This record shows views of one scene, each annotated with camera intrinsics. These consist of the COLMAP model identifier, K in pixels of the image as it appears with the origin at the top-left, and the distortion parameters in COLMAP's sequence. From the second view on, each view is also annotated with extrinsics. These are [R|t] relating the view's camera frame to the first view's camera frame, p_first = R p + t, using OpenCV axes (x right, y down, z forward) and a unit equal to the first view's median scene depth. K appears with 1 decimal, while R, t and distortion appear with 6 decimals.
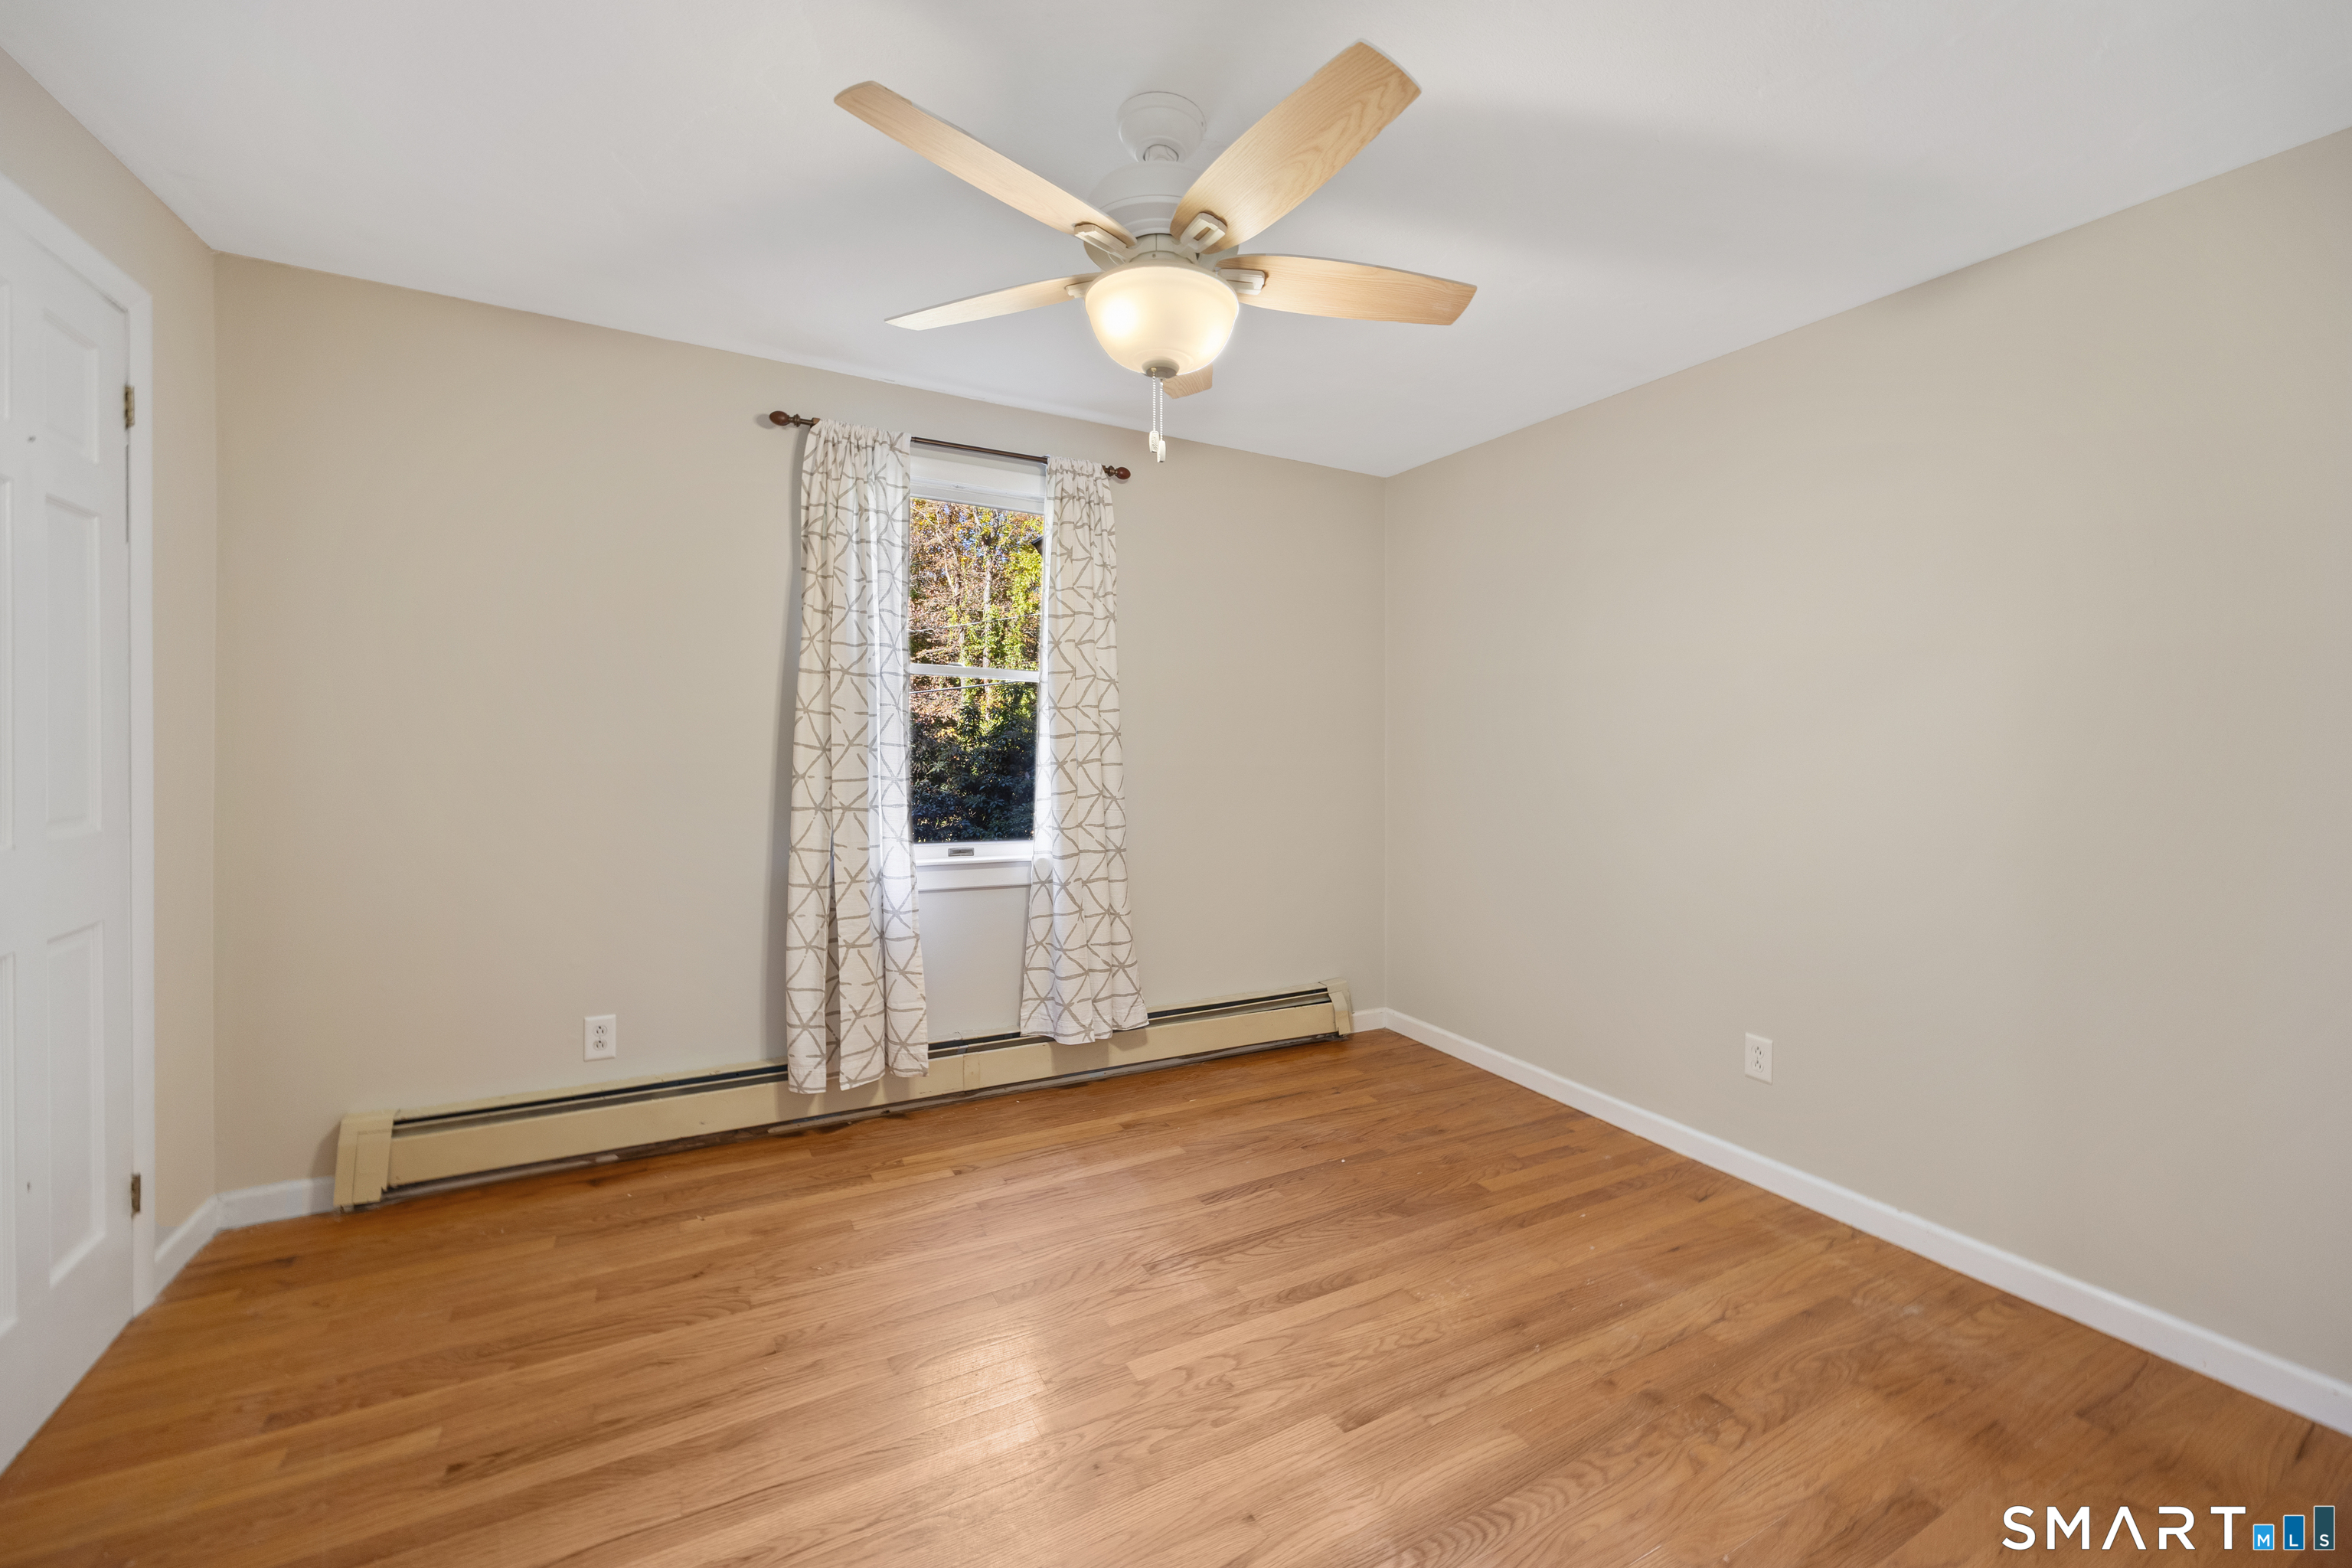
lens RADIAL K [[908.5, 0, 1169.3], [0, 908.5, 769.4], [0, 0, 1]] dist [0.000868, 0.000059]
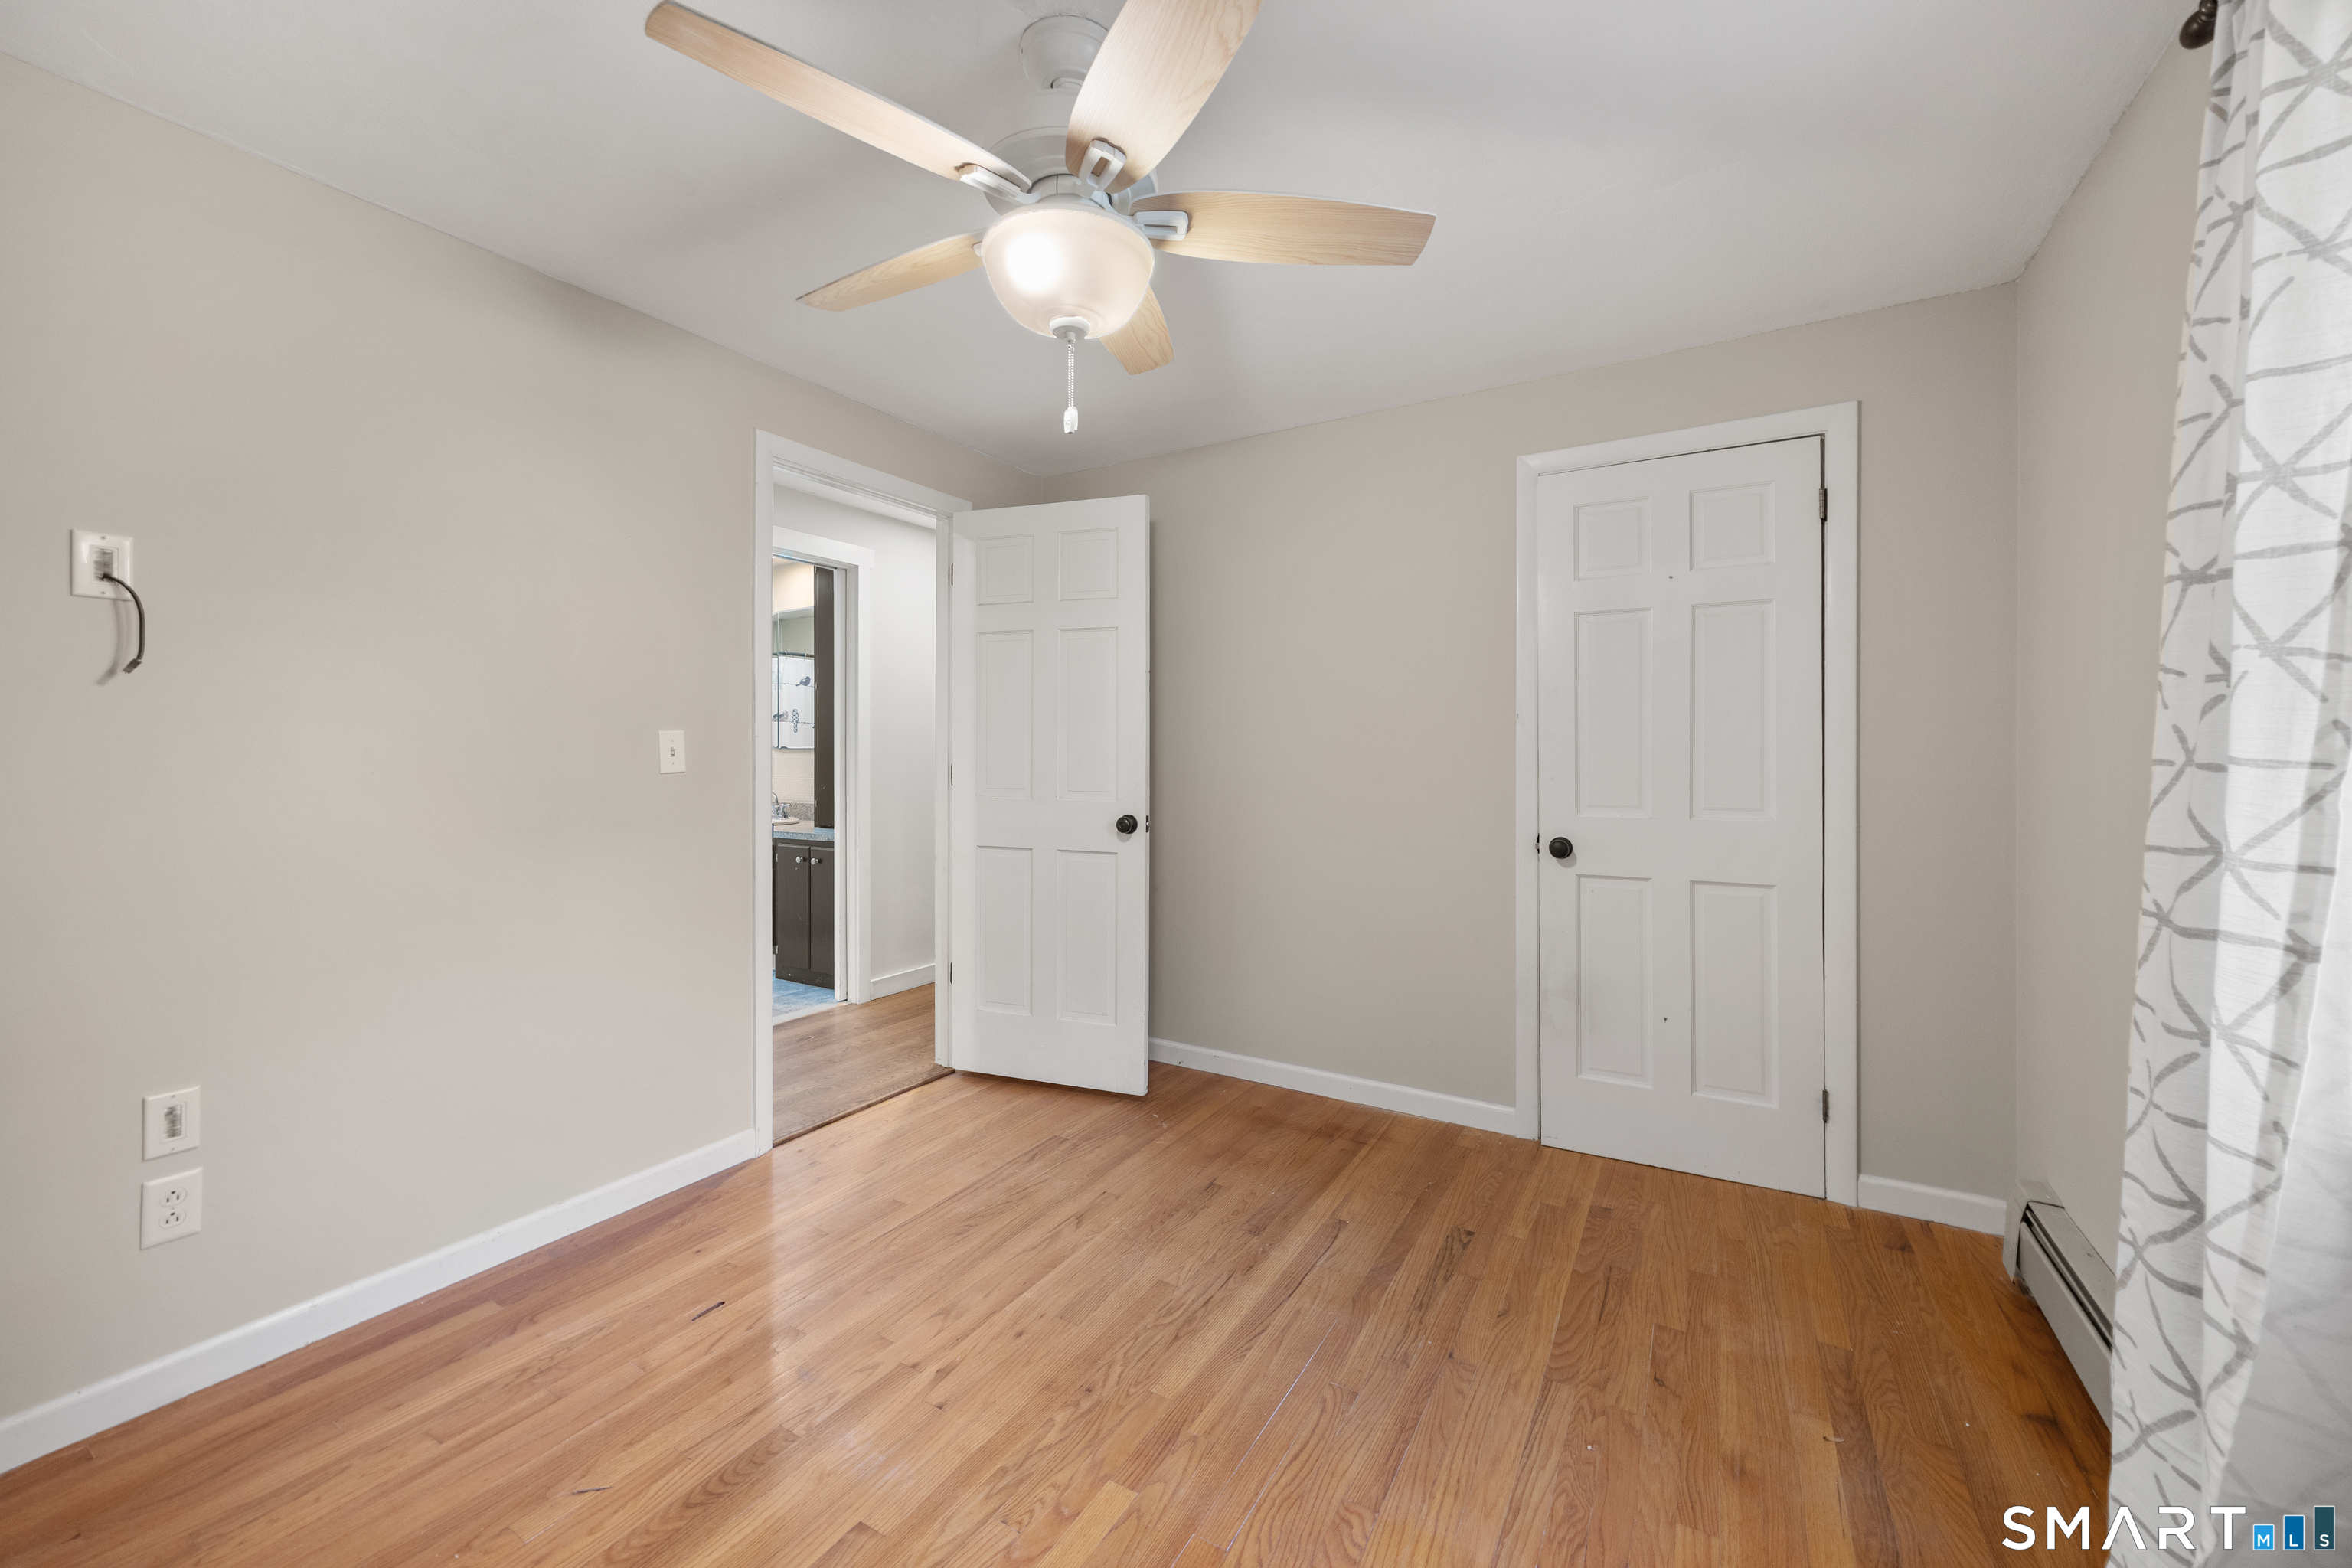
lens RADIAL K [[908.5, 0, 1169.3], [0, 908.5, 769.4], [0, 0, 1]] dist [0.000868, 0.000059]
pose [[-0.858089, -0.005528, -0.513472, 0.365634], [-0.022925, 0.999357, 0.027554, -0.027468], [0.512990, 0.035415, -0.857664, 1.753919]]
